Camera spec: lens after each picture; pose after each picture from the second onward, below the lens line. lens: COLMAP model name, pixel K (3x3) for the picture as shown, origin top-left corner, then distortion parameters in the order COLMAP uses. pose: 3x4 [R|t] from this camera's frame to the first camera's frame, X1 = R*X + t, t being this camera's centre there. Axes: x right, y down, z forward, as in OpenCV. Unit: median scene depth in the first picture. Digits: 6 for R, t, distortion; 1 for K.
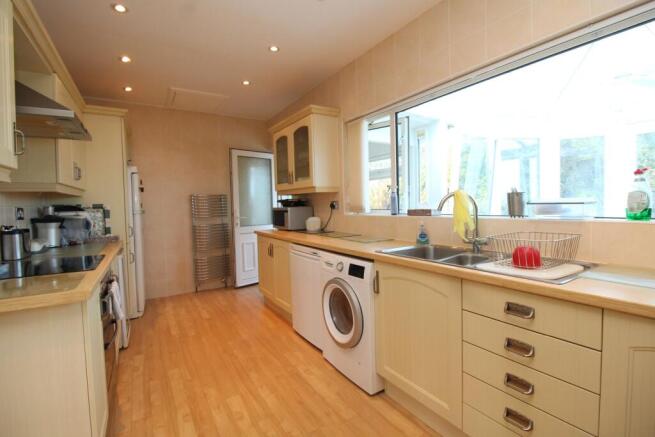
lens RADIAL K [[306.6, 0, 326.1], [0, 306.6, 216.0], [0, 0, 1]] dist [-0.000085, -0.013815]
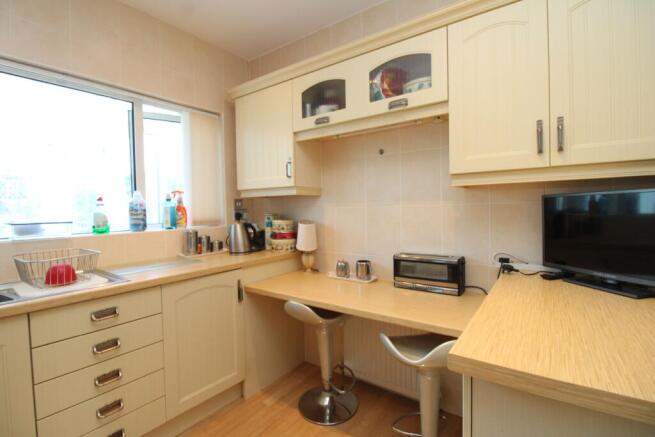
lens RADIAL K [[306.6, 0, 326.1], [0, 306.6, 216.0], [0, 0, 1]] dist [-0.000085, -0.013815]
pose [[-0.376997, 0.010724, 0.926153, -0.677111], [0.064851, 0.997785, 0.014845, -0.021920], [-0.923941, 0.065658, -0.376857, 0.569377]]
